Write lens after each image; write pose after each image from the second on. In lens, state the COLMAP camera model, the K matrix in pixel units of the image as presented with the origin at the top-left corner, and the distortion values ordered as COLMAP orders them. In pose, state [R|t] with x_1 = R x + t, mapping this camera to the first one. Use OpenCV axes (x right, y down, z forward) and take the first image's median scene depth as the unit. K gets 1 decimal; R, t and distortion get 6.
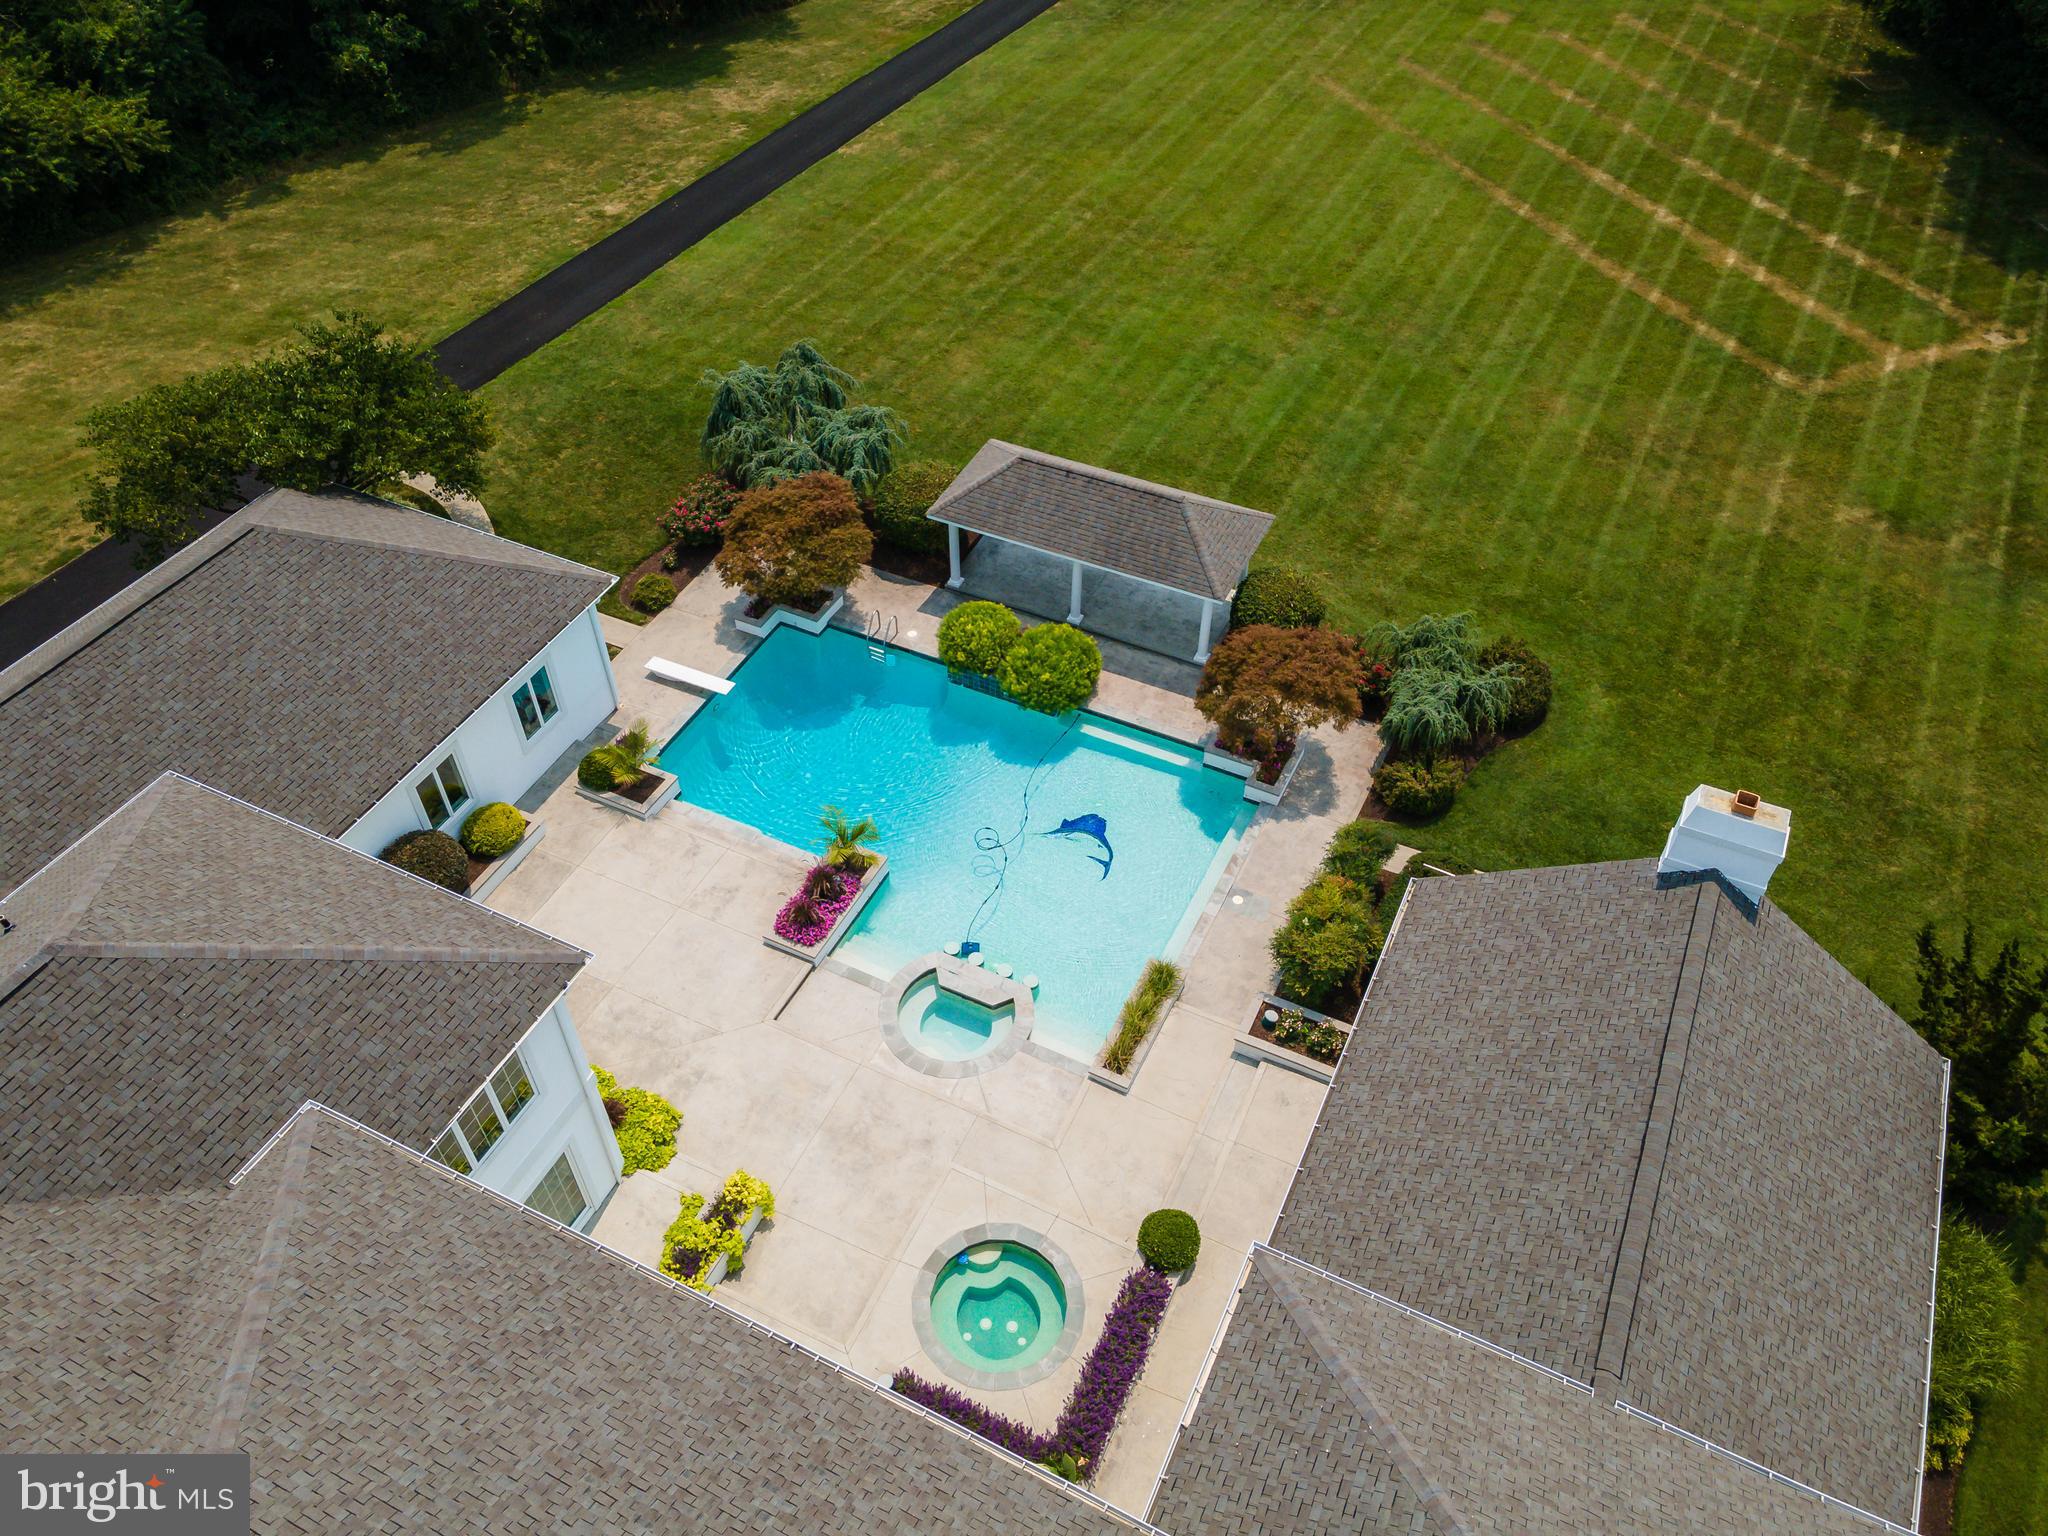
lens RADIAL K [[1492.6, 0, 1006.3], [0, 1492.6, 774.0], [0, 0, 1]] dist [0.047340, 0.000148]
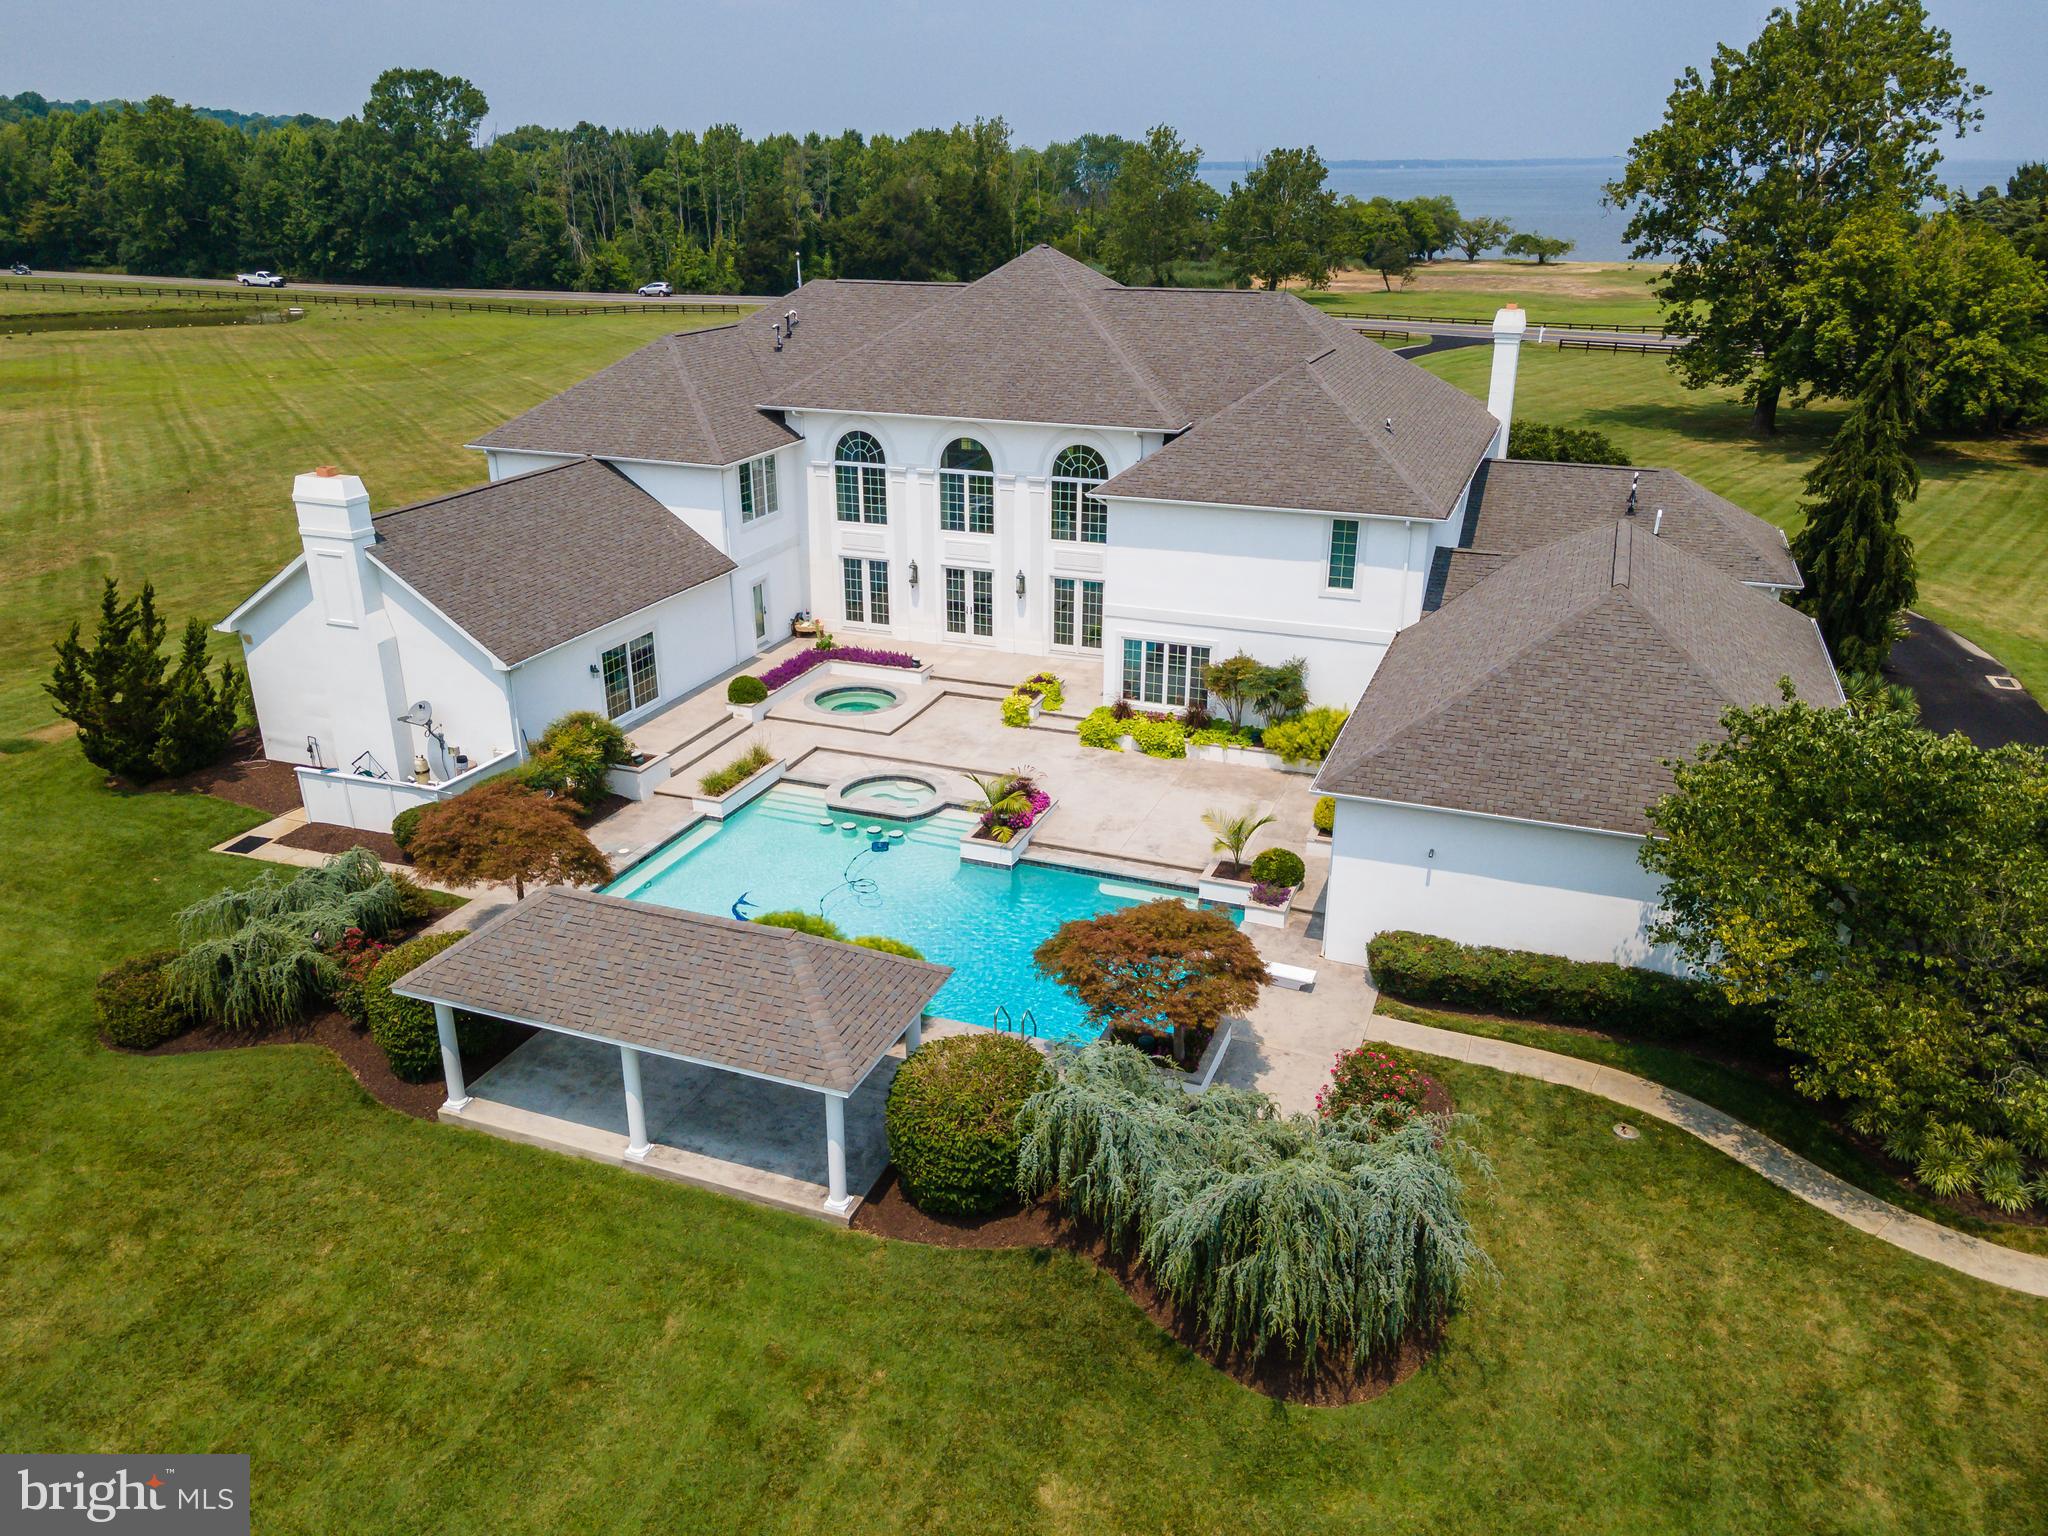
lens RADIAL K [[1497.4, 0, 1017.1], [0, 1497.4, 777.2], [0, 0, 1]] dist [0.028982, 0.005903]
pose [[-0.996227, 0.035128, -0.079358, -0.034419], [-0.060403, 0.375922, 0.924681, -0.809165], [0.062315, 0.925985, -0.372382, 1.188085]]
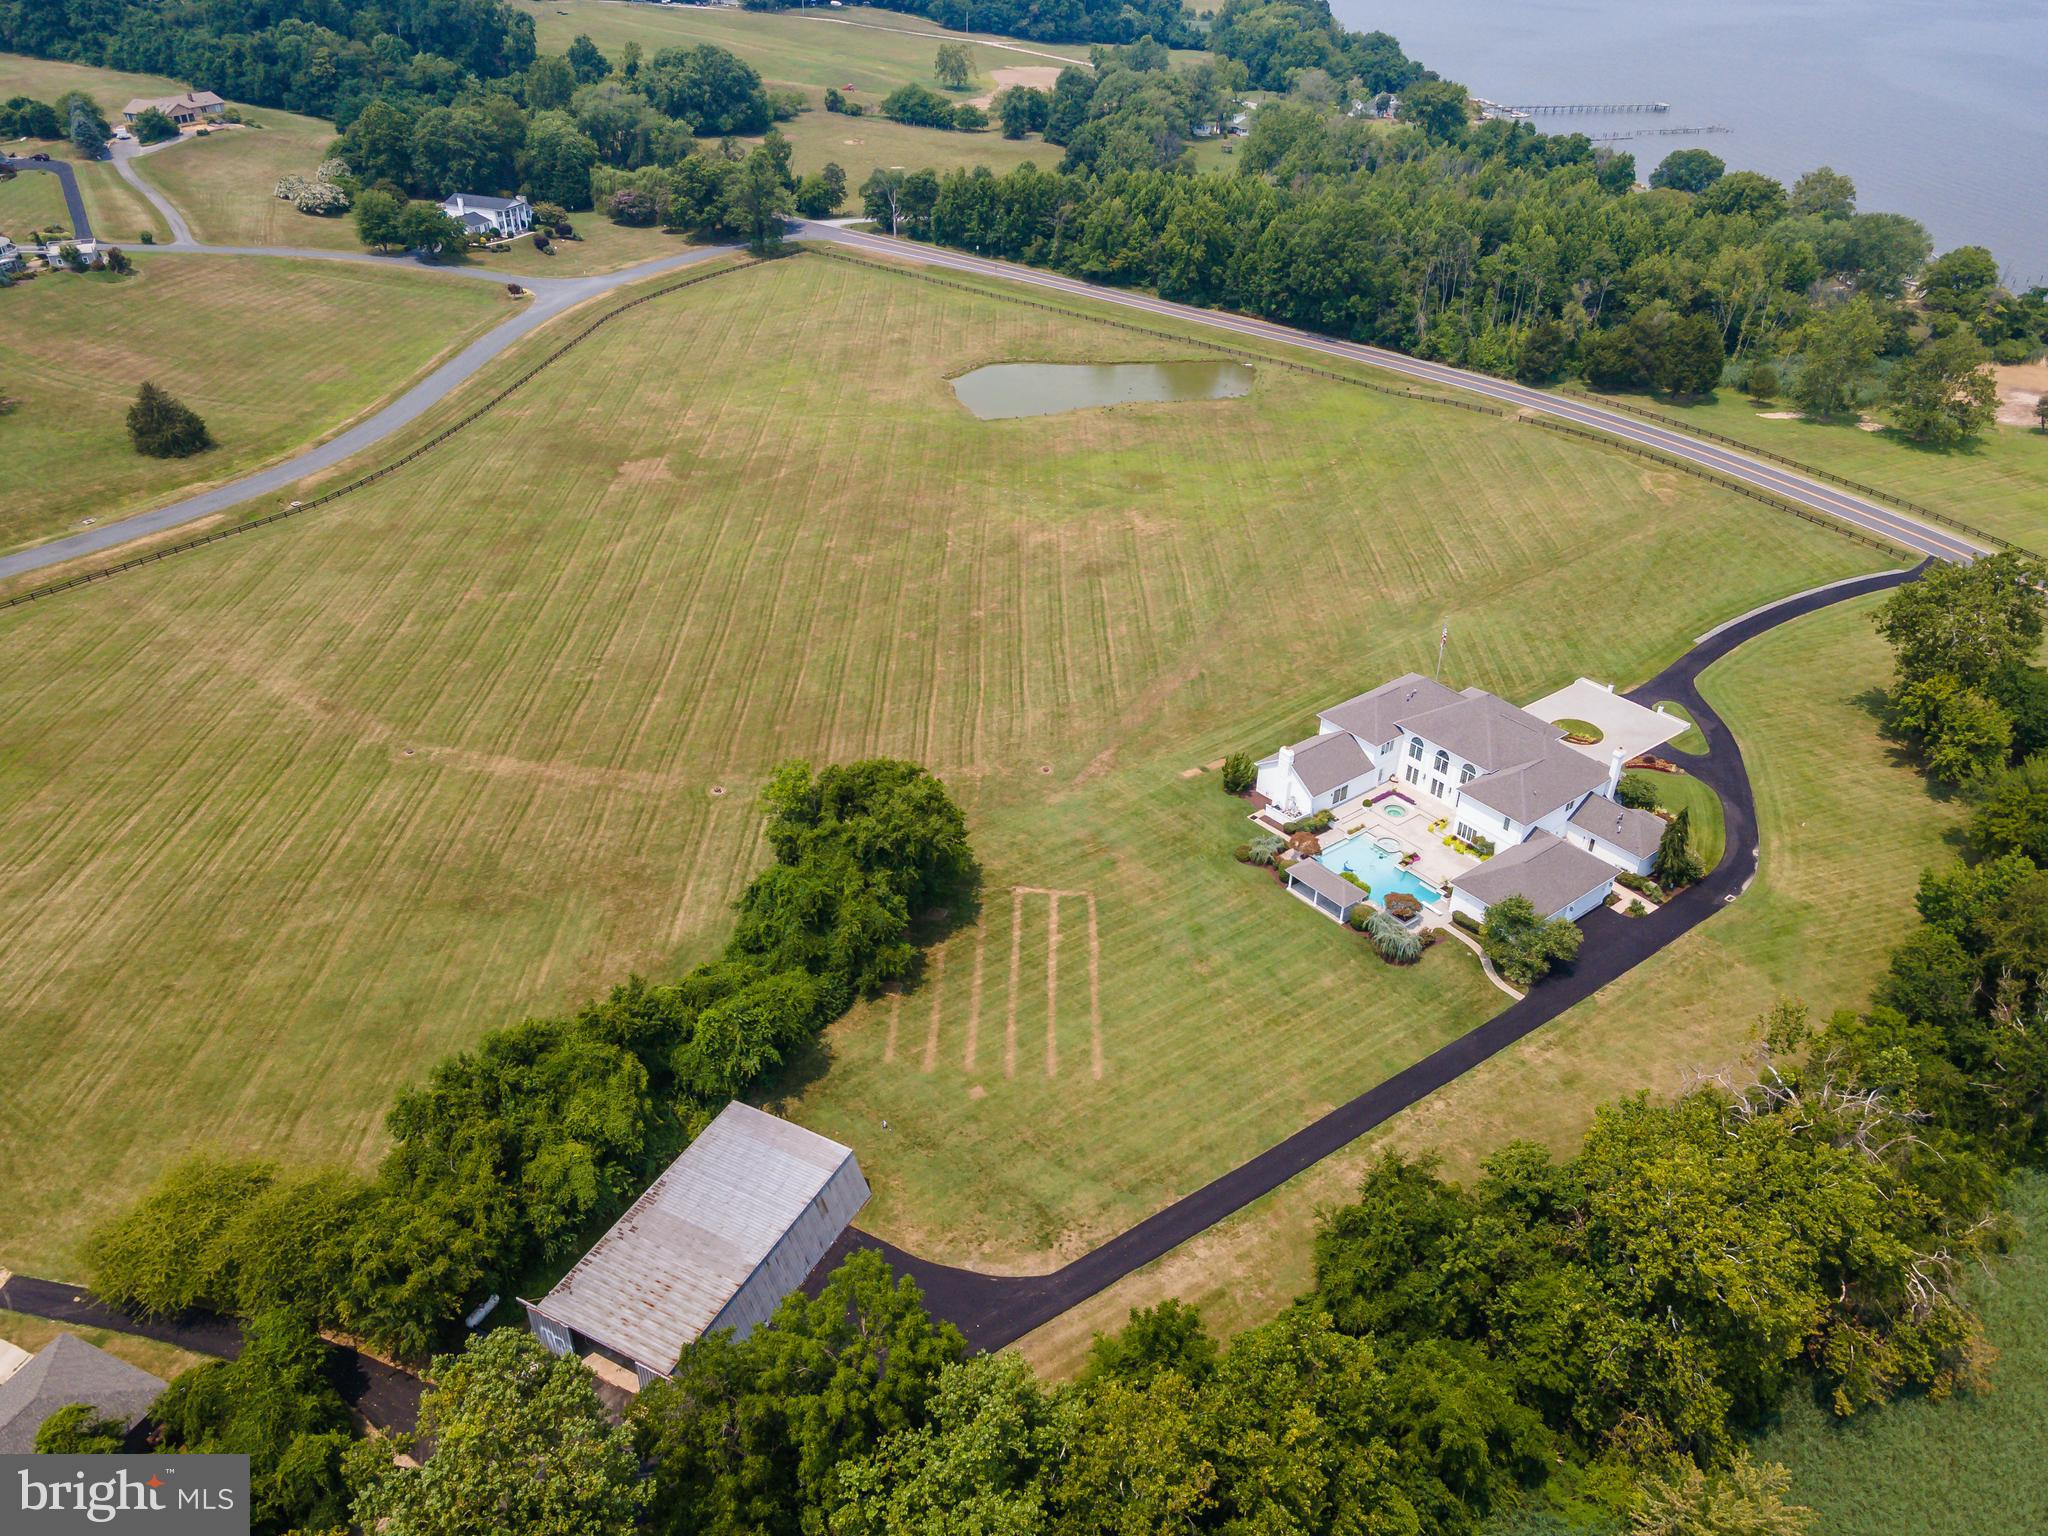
lens RADIAL K [[1492.6, 0, 1006.3], [0, 1492.6, 774.0], [0, 0, 1]] dist [0.047340, 0.000148]
pose [[-0.897610, -0.239723, 0.369904, -0.599872], [0.312810, 0.244817, 0.917723, -4.321852], [-0.310558, 0.939467, -0.144762, 1.613833]]
